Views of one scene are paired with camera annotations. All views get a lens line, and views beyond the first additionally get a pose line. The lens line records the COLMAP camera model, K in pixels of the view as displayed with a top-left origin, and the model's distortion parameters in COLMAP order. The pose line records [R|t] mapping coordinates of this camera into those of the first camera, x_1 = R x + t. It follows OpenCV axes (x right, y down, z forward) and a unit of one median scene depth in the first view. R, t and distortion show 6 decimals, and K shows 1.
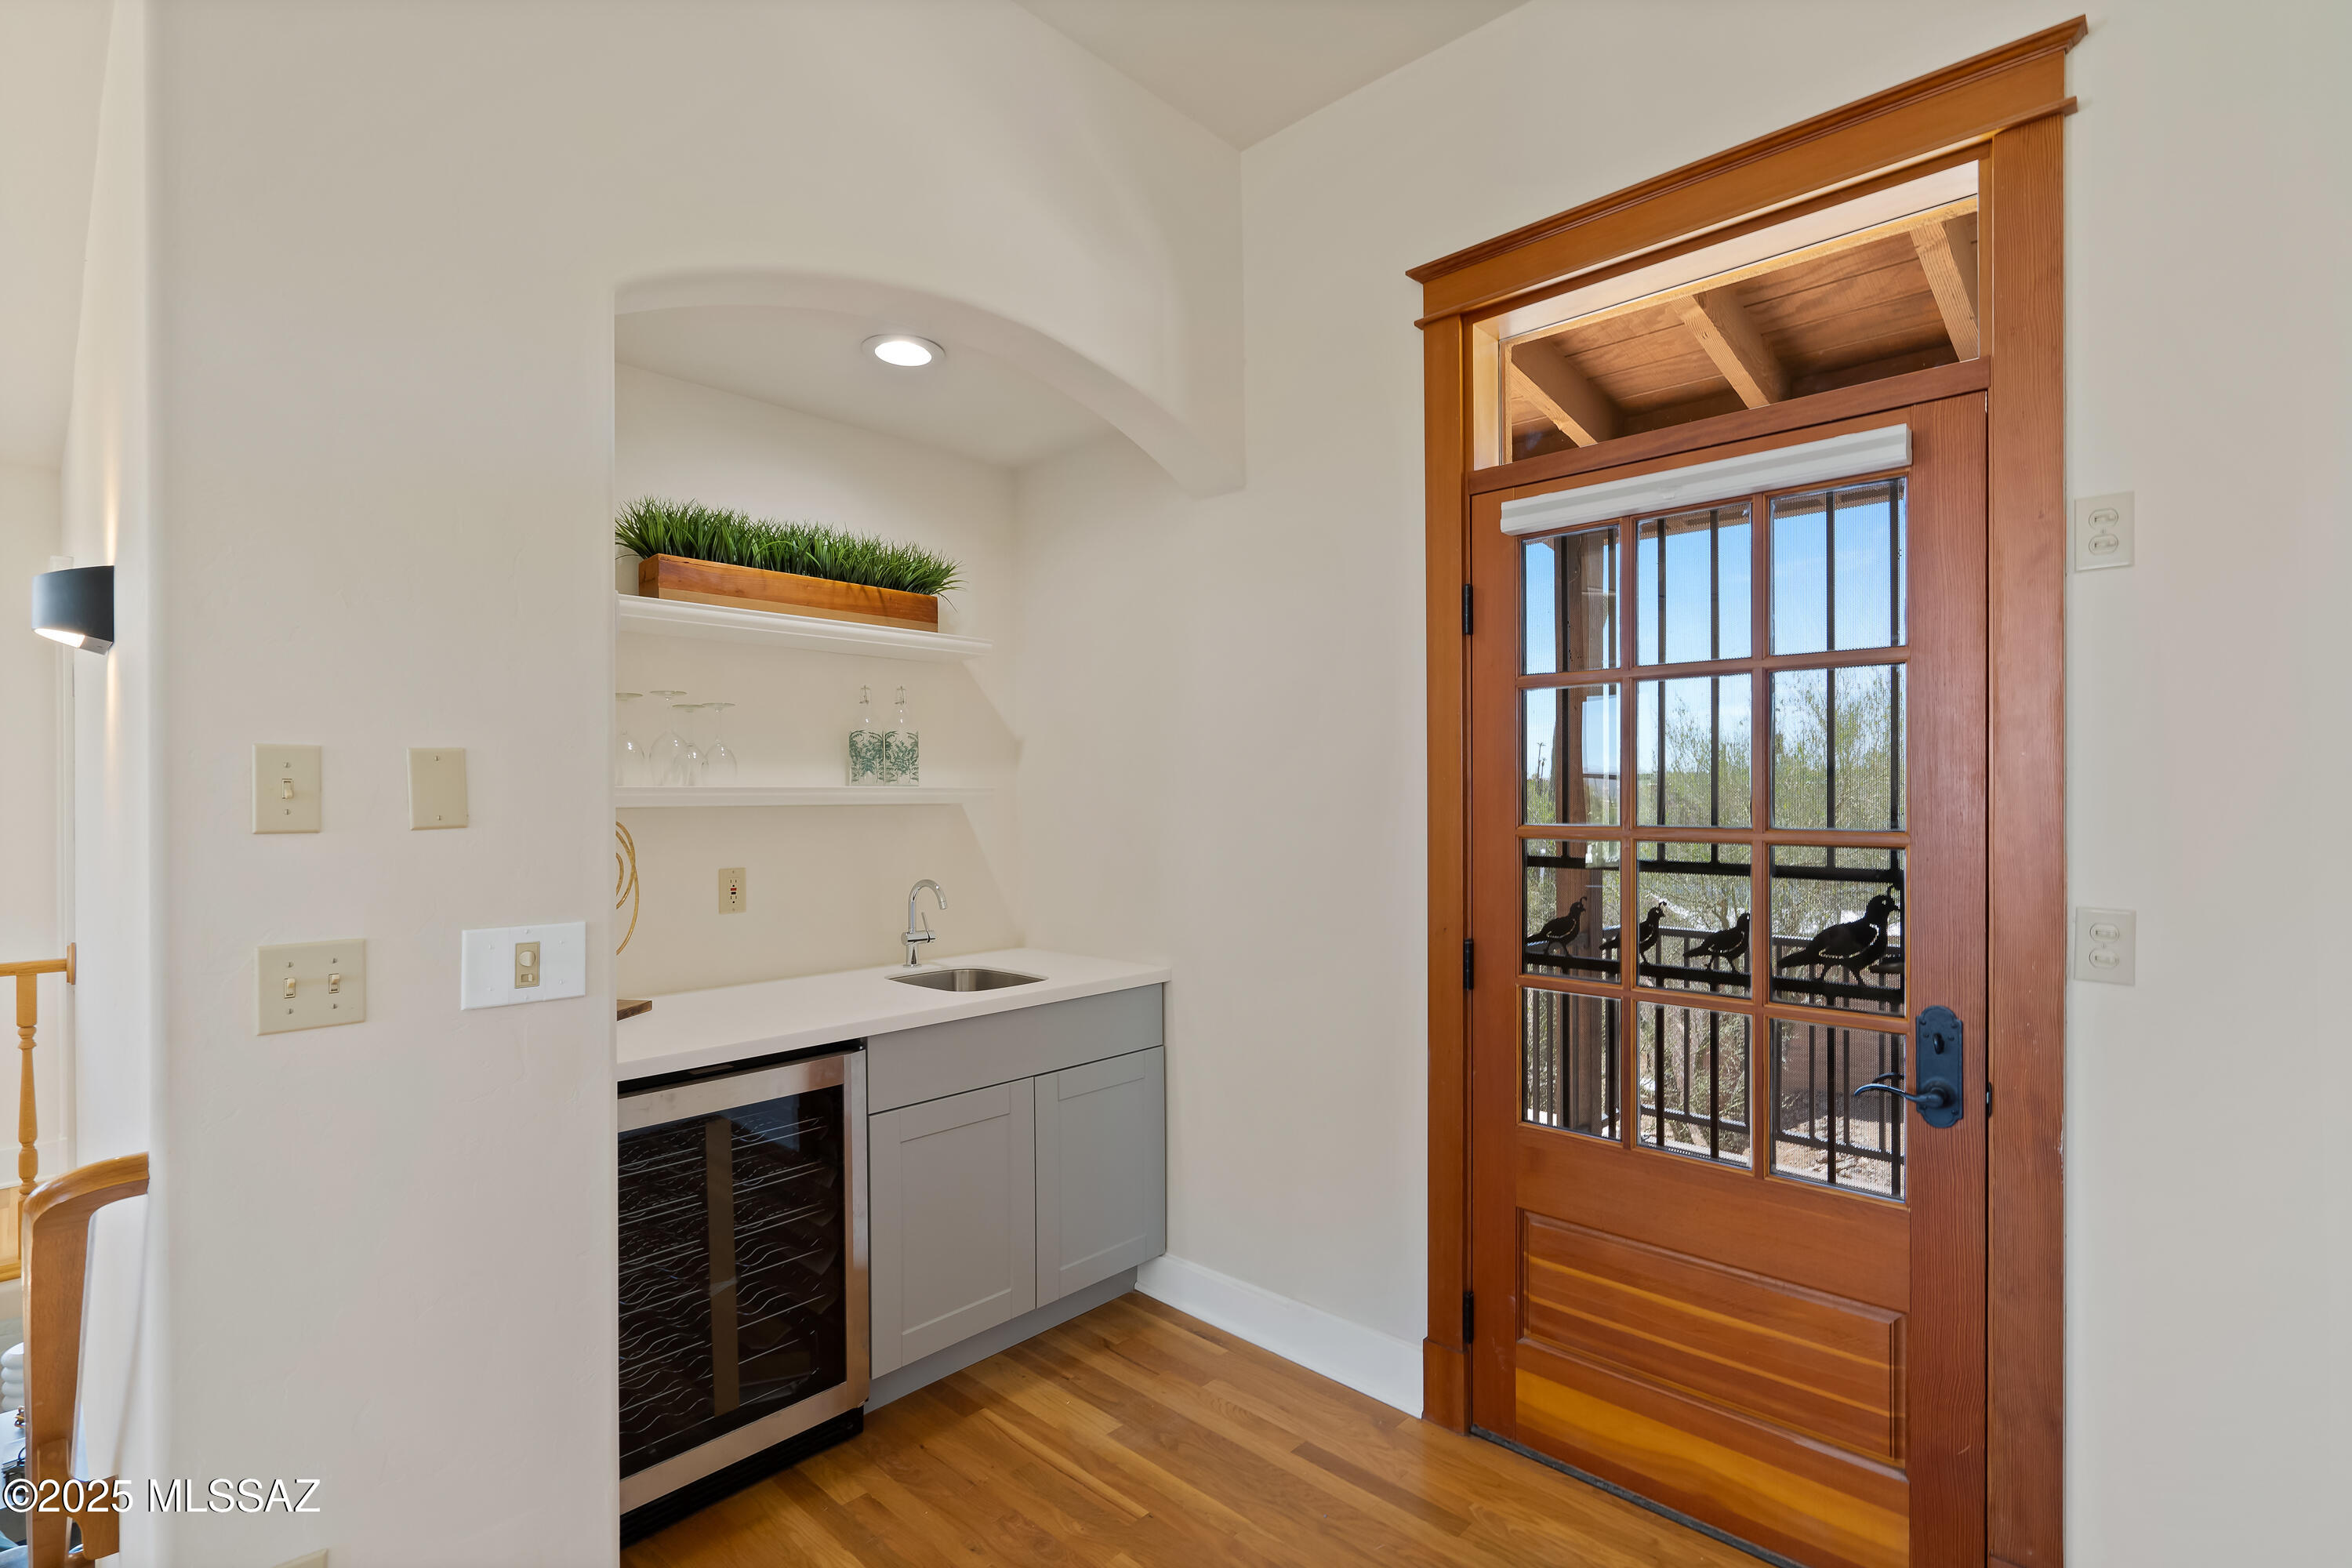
lens RADIAL K [[1083.2, 0, 1189.2], [0, 1083.2, 798.5], [0, 0, 1]] dist [-0.005503, -0.000709]
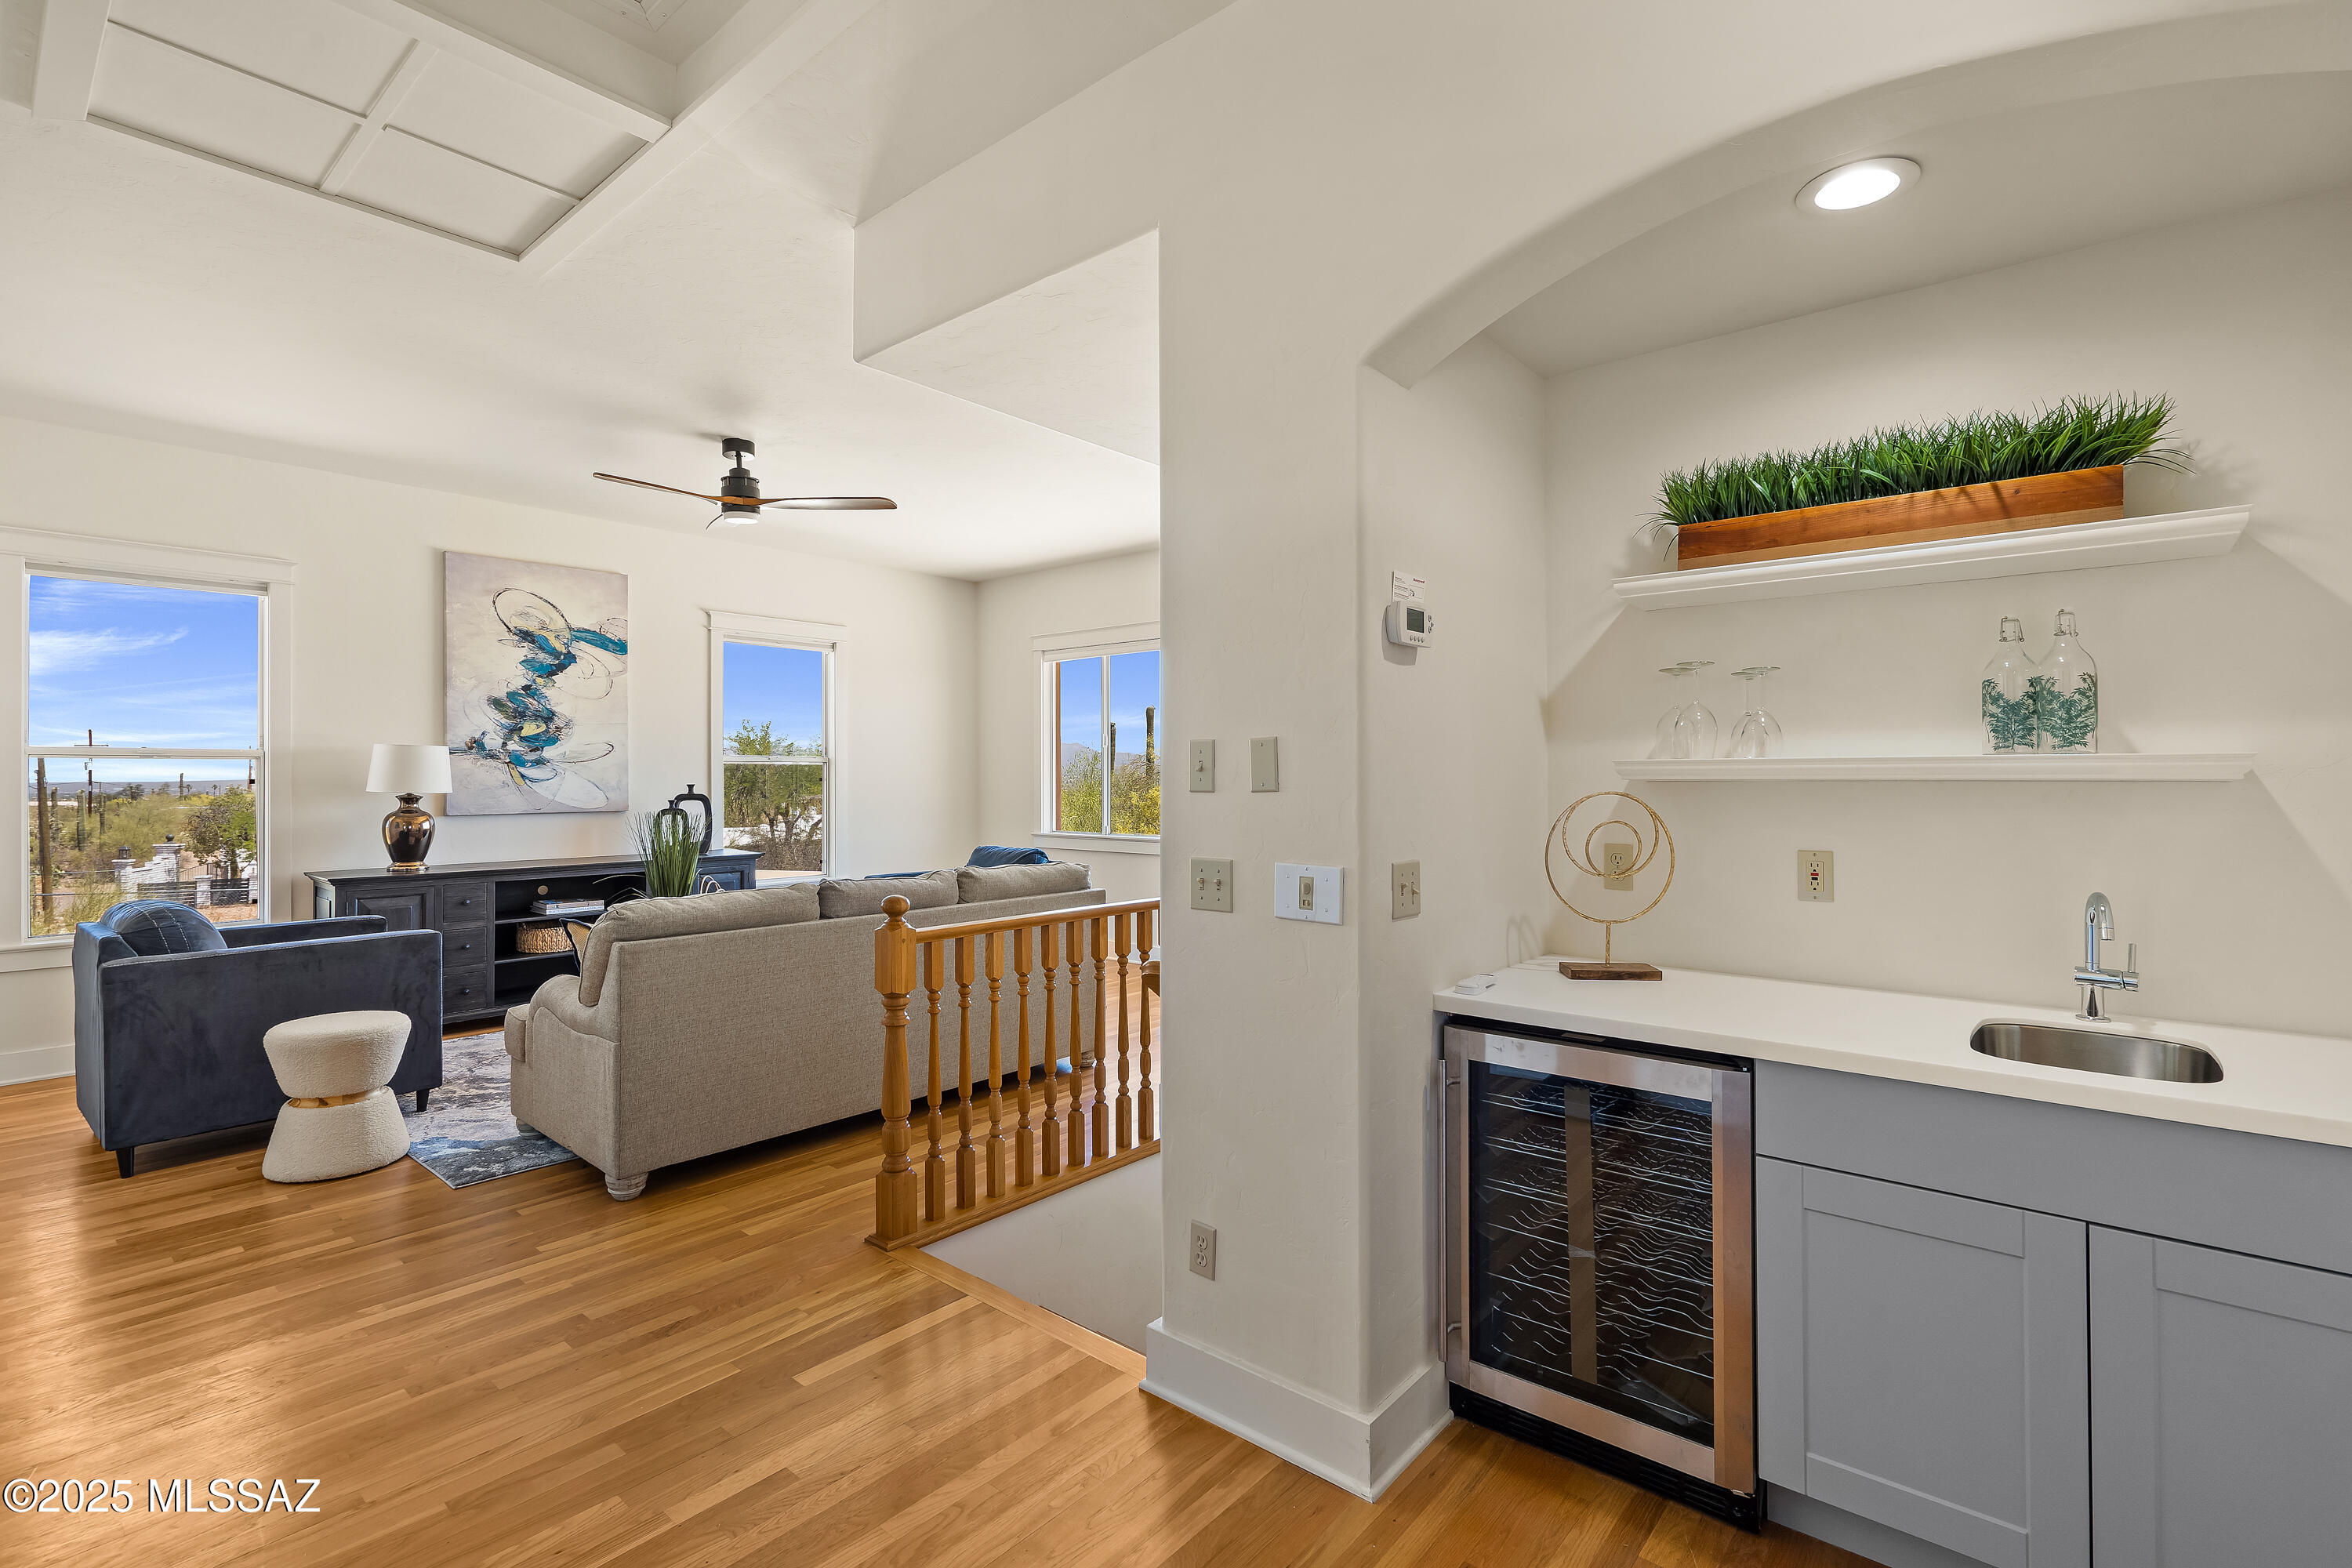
lens RADIAL K [[1083.2, 0, 1188.9], [0, 1083.2, 771.8], [0, 0, 1]] dist [-0.005503, -0.000709]
pose [[0.048745, -0.002175, -0.998809, 0.461725], [0.000571, 0.999998, -0.002150, 0.001990], [0.998811, -0.000465, 0.048746, 0.478837]]
